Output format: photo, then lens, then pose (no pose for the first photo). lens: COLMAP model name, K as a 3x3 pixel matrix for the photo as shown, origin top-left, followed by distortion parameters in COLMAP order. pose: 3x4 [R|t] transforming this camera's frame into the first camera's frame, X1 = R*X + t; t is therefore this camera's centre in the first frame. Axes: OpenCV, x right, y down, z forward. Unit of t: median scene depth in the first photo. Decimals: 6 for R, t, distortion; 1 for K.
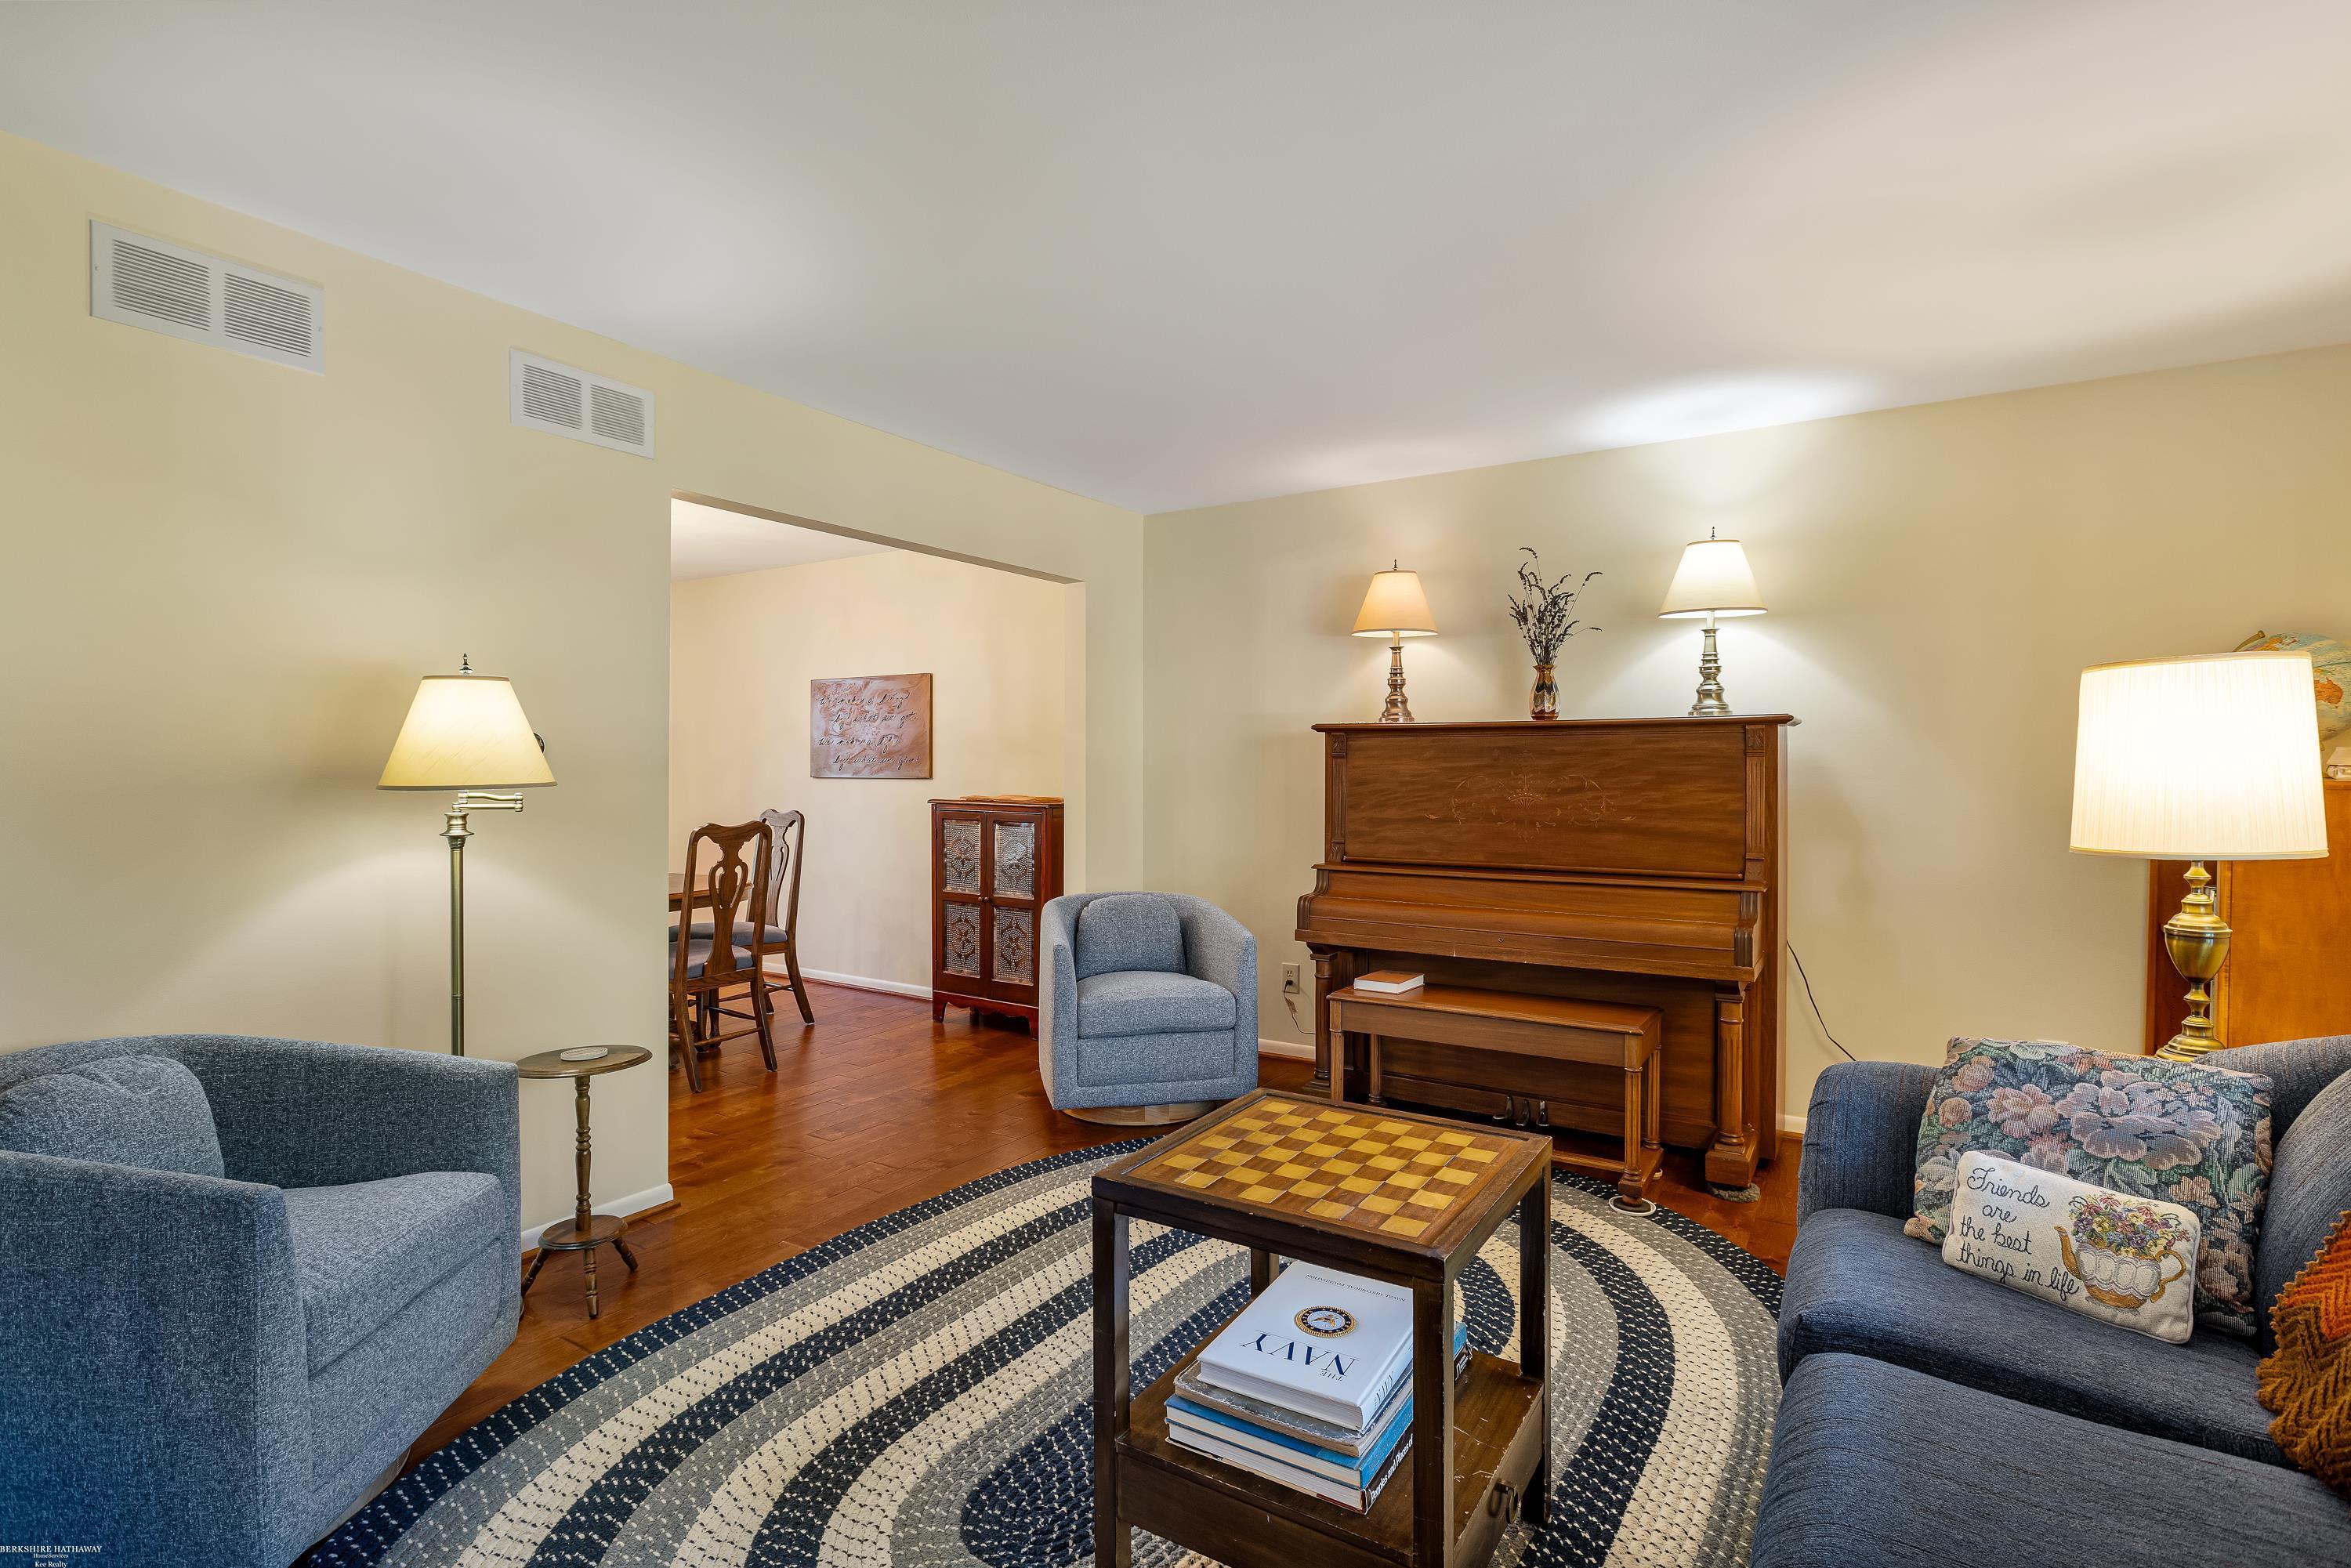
lens RADIAL K [[1132.5, 0, 1175.5], [0, 1132.5, 784.0], [0, 0, 1]] dist [-0.003200, -0.000146]
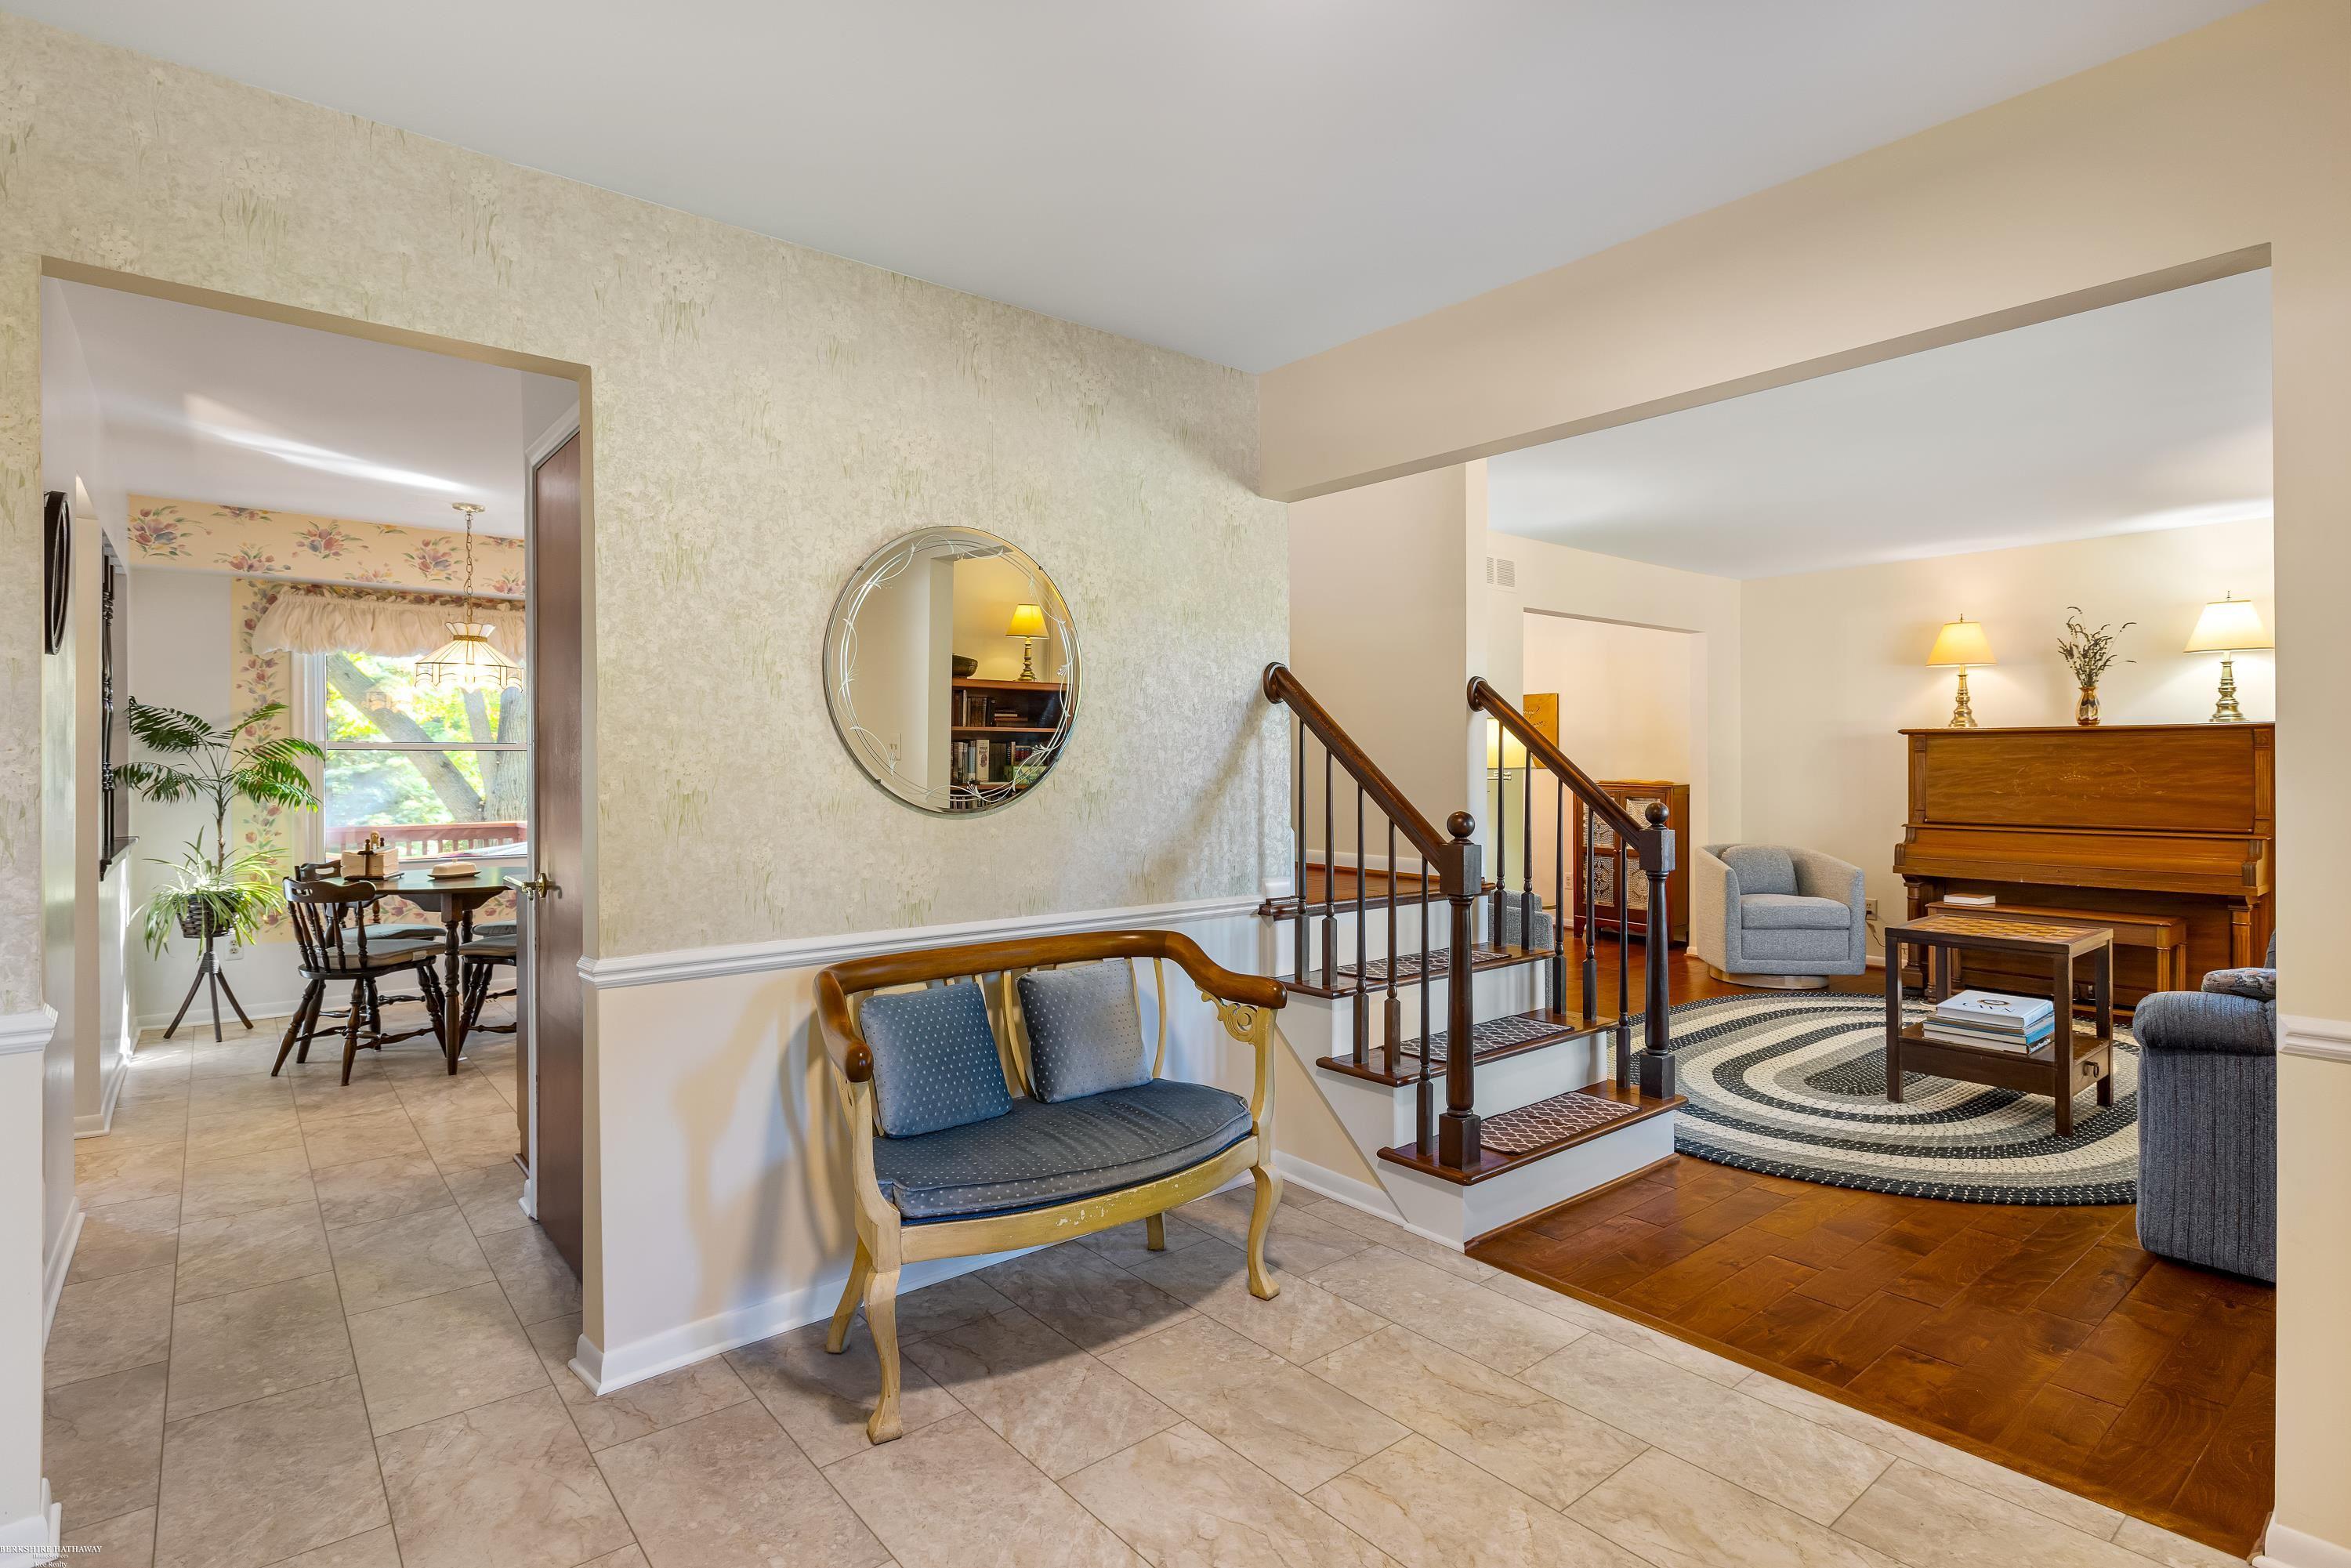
lens RADIAL K [[1175.7, 0, 1173.1], [0, 1175.7, 767.2], [0, 0, 1]] dist [-0.000490, -0.000681]
pose [[0.948424, -0.001073, -0.317004, -0.307453], [-0.002198, 0.999948, -0.009961, 0.014435], [0.316998, 0.010144, 0.948372, -0.793369]]
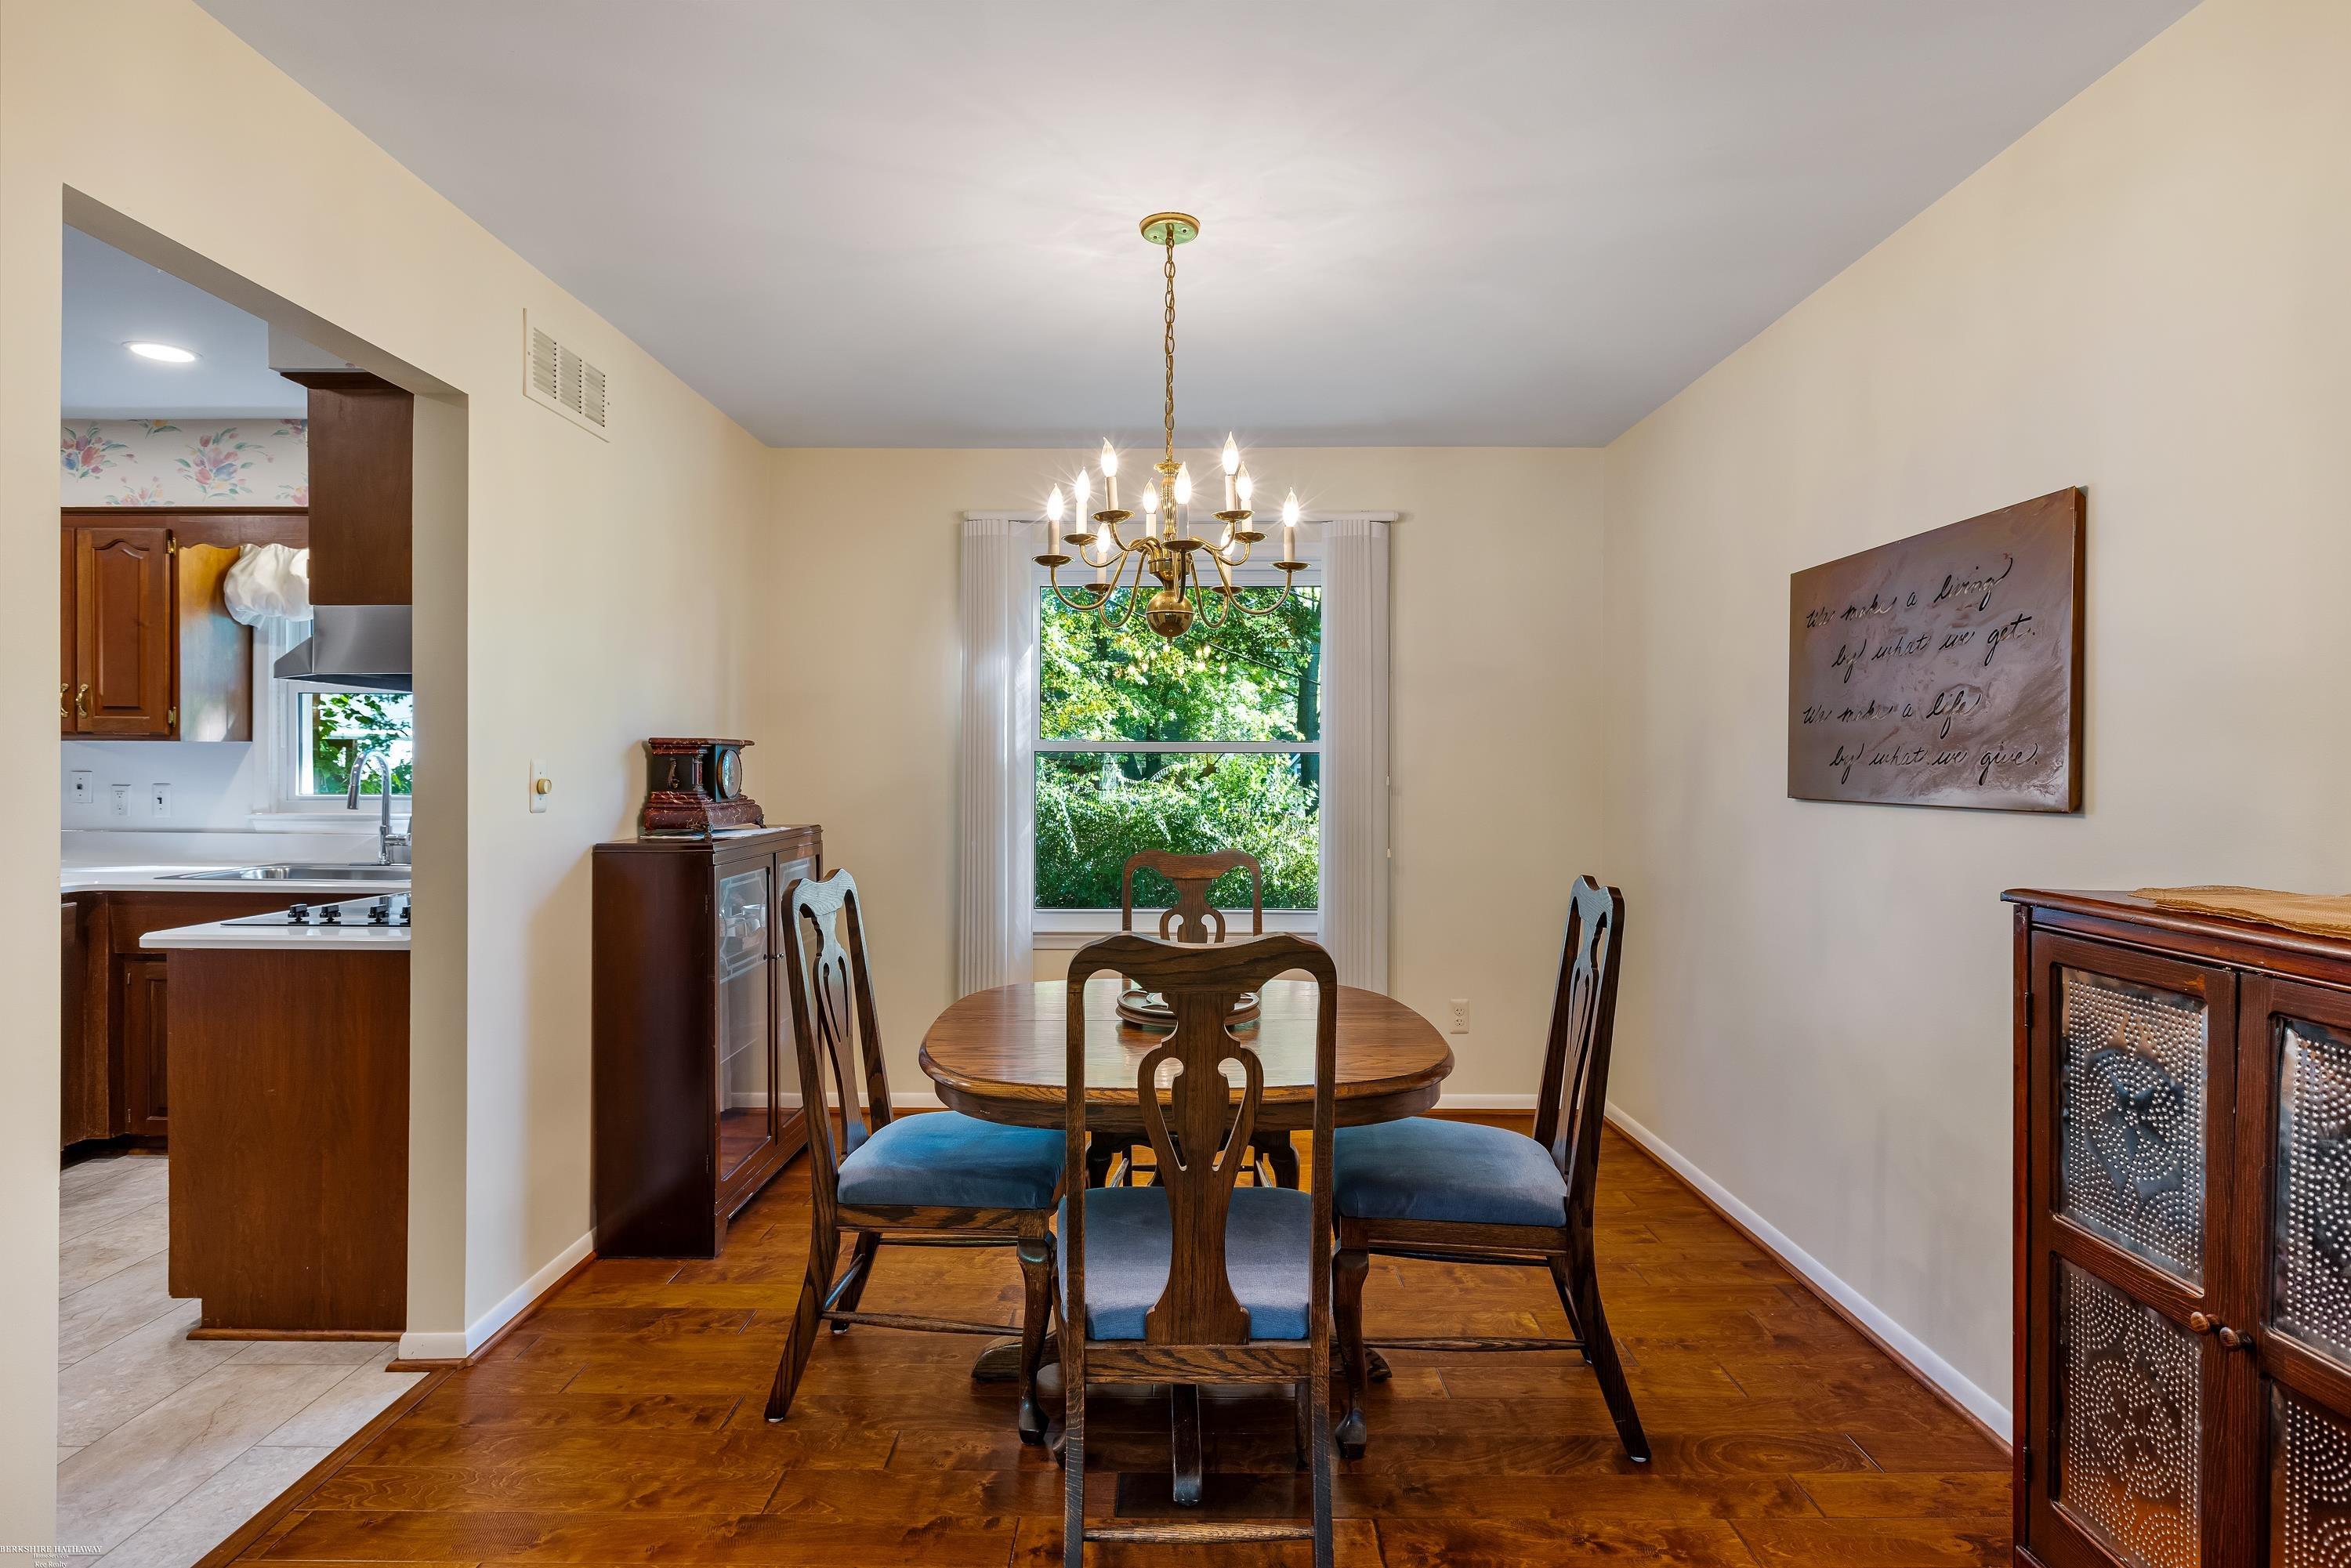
lens RADIAL K [[1175.7, 0, 1173.1], [0, 1175.7, 767.2], [0, 0, 1]] dist [-0.000490, -0.000681]
pose [[0.521600, 0.003615, -0.853183, -0.097512], [-0.017302, 0.999830, -0.006342, -0.016988], [0.853015, 0.018070, 0.521574, 0.905260]]
